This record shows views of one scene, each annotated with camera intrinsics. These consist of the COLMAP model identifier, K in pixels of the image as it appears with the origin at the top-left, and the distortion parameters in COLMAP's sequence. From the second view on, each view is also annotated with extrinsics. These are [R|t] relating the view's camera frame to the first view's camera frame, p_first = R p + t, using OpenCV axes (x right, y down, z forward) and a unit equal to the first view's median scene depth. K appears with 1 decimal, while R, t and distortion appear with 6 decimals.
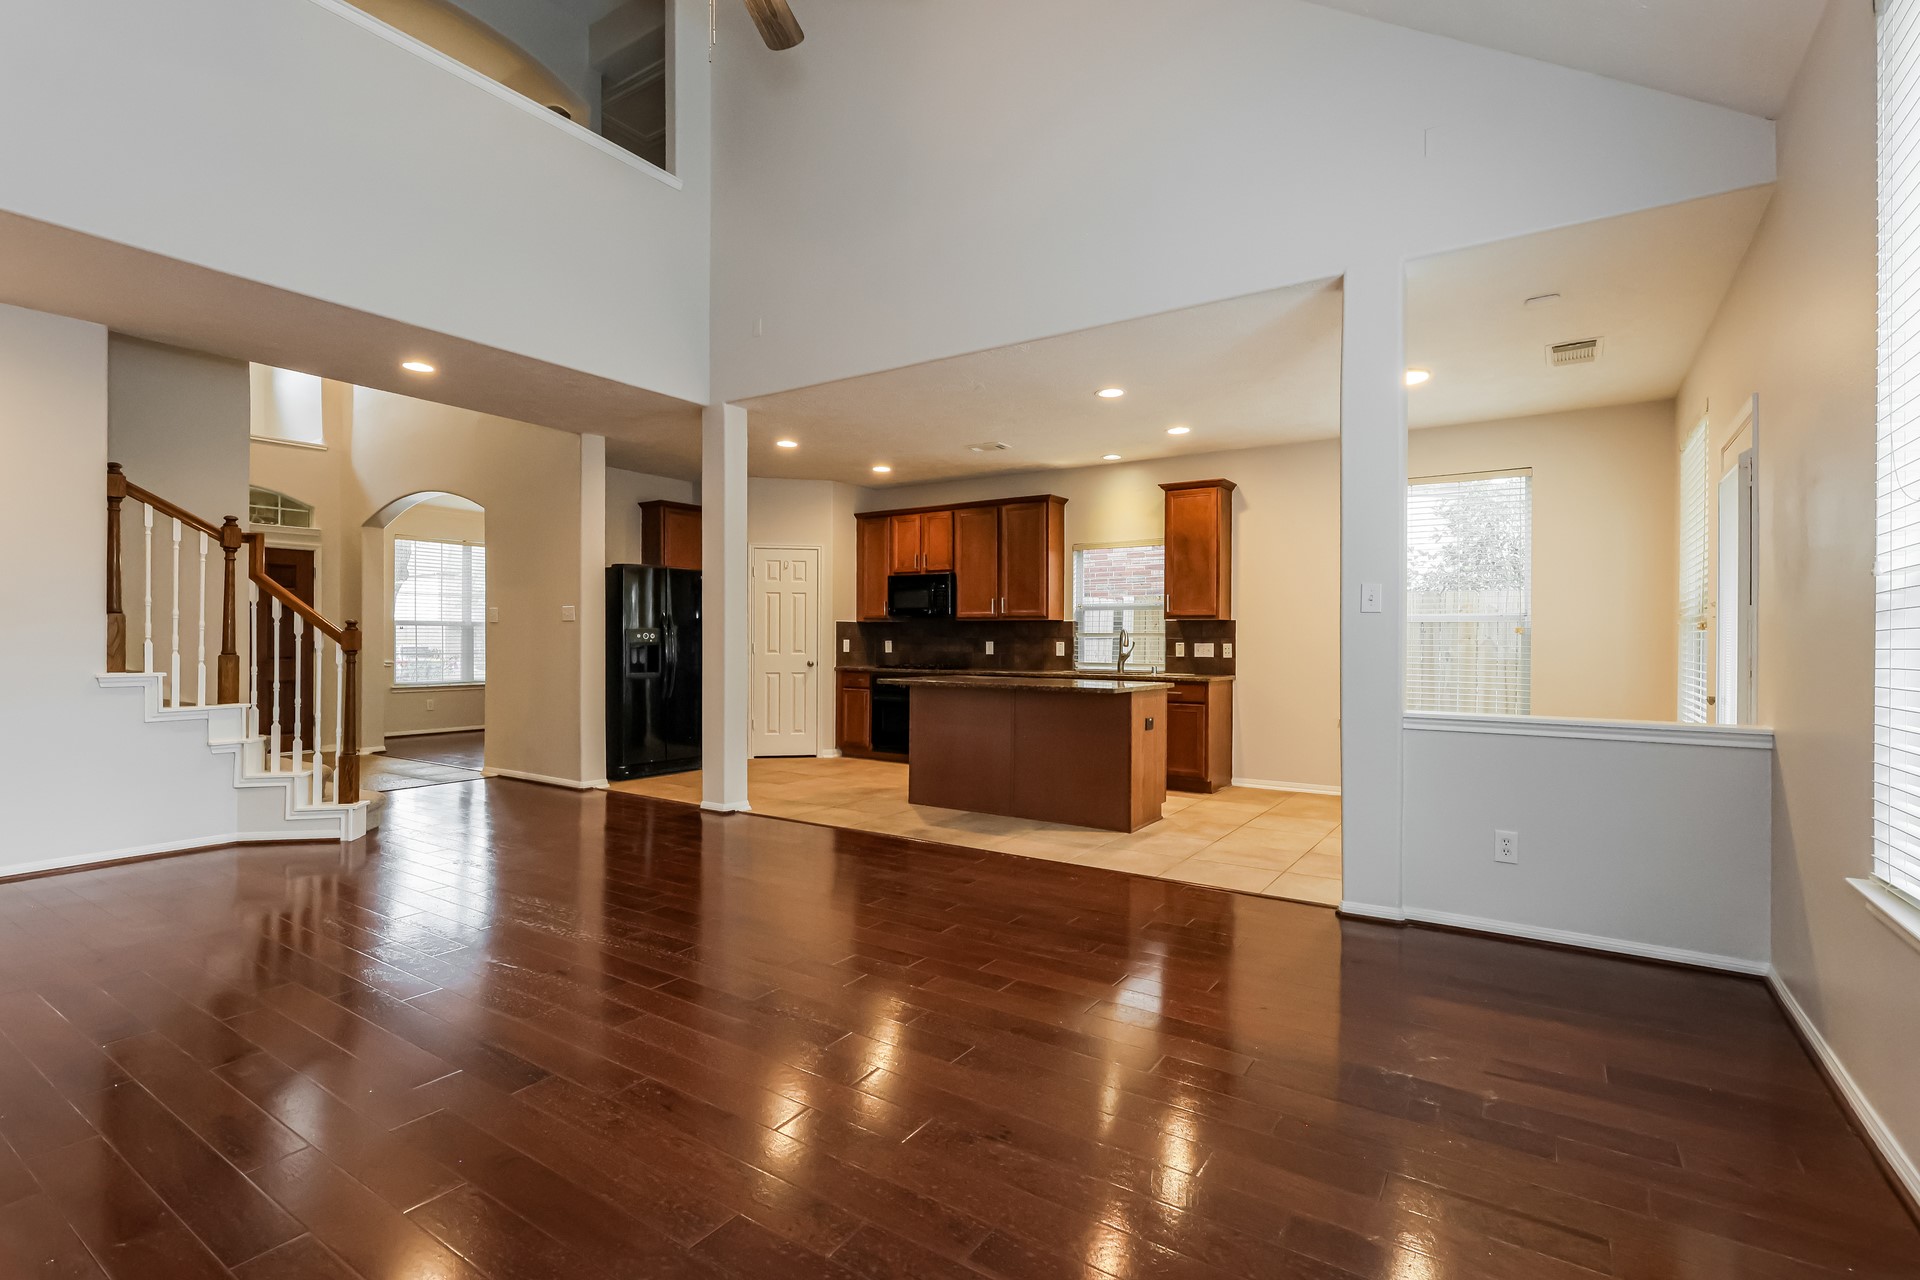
lens RADIAL K [[889.5, 0, 954.9], [0, 889.5, 639.3], [0, 0, 1]] dist [-0.003871, 0.001362]
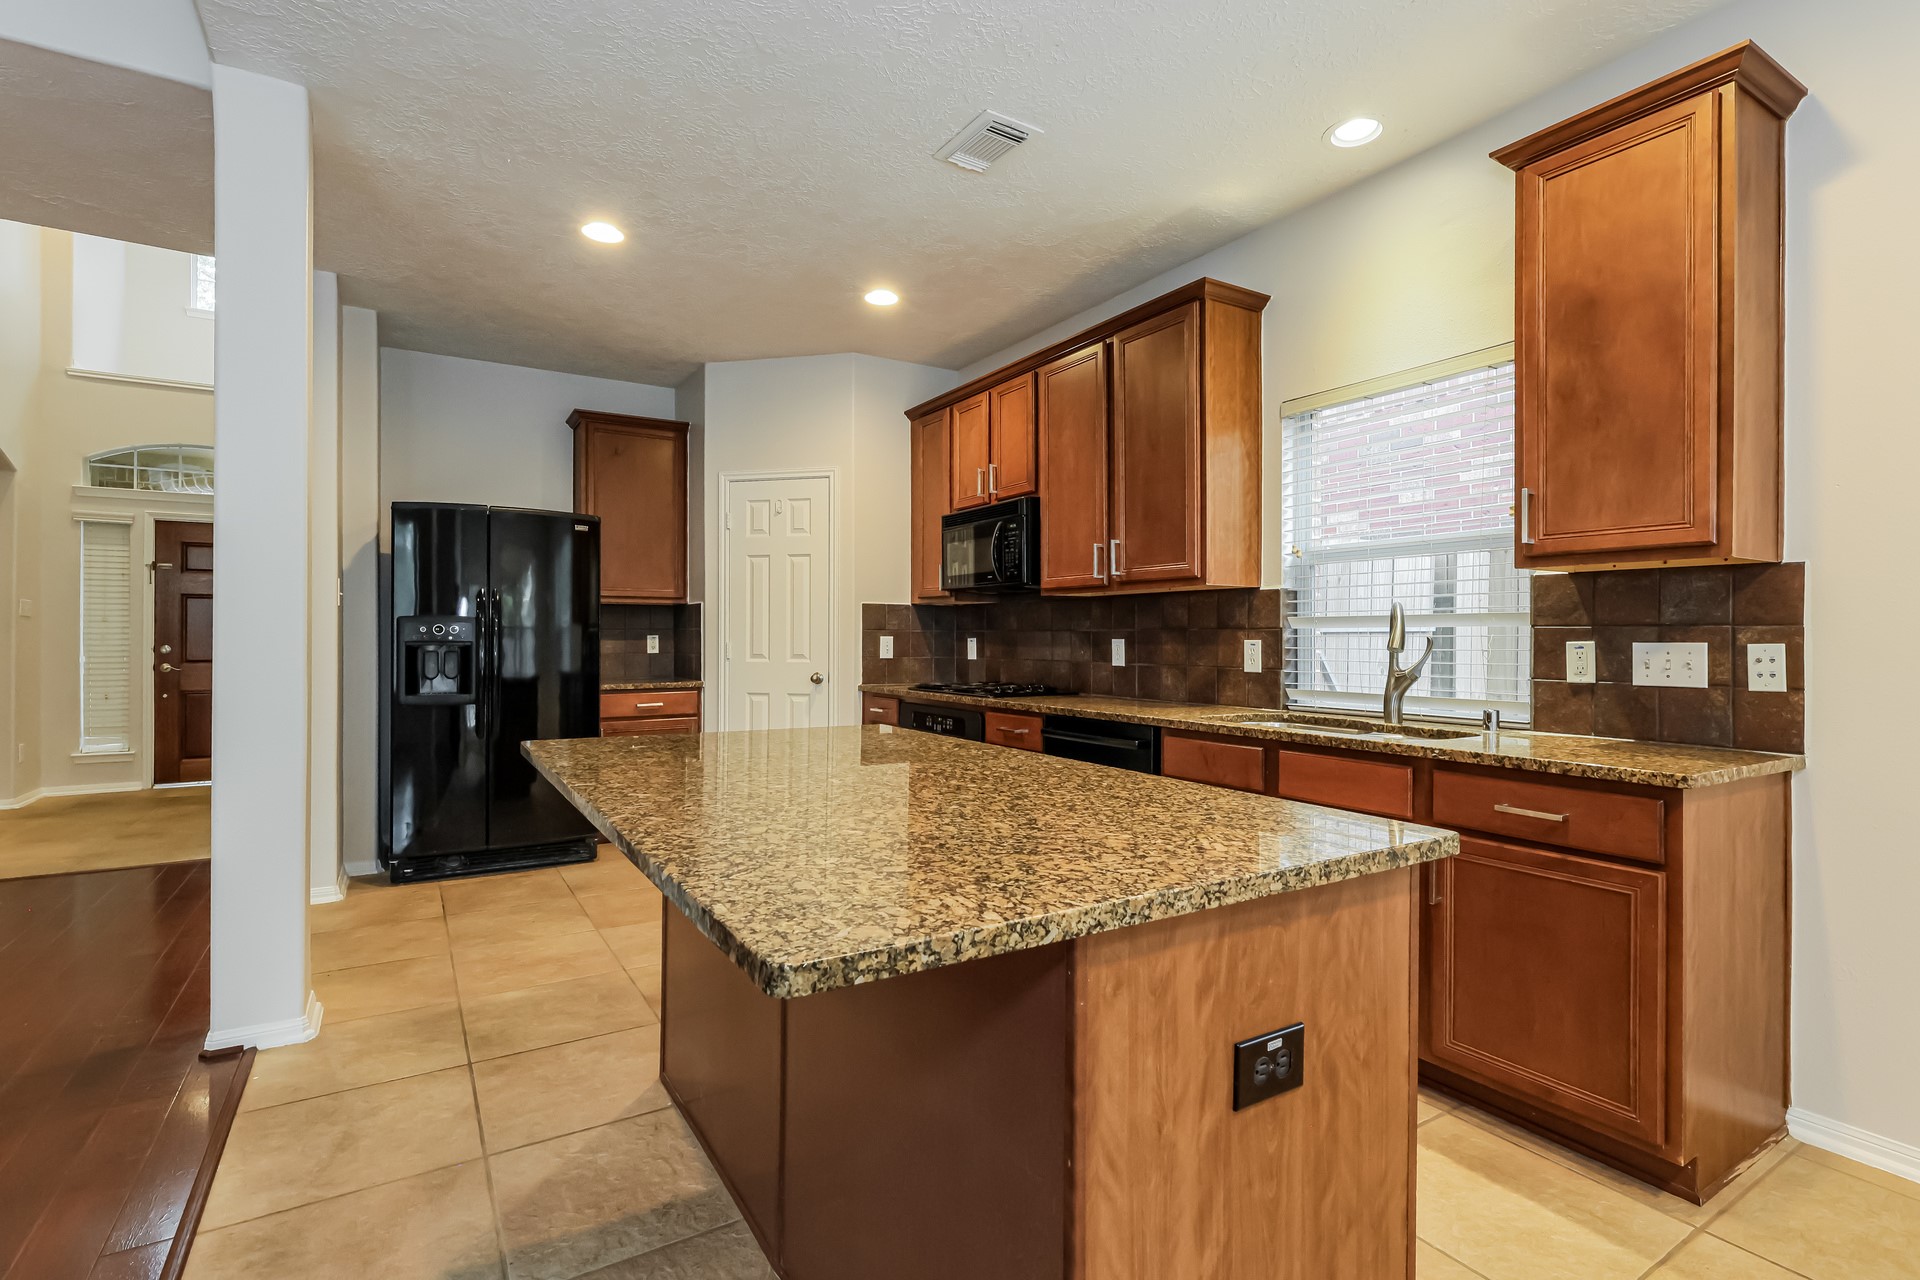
lens RADIAL K [[889.5, 0, 954.9], [0, 889.5, 639.3], [0, 0, 1]] dist [-0.003871, 0.001362]
pose [[0.910365, -0.001428, -0.413803, 0.175933], [0.001275, 0.999999, -0.000645, 0.003139], [0.413803, 0.000059, 0.910366, 0.596258]]
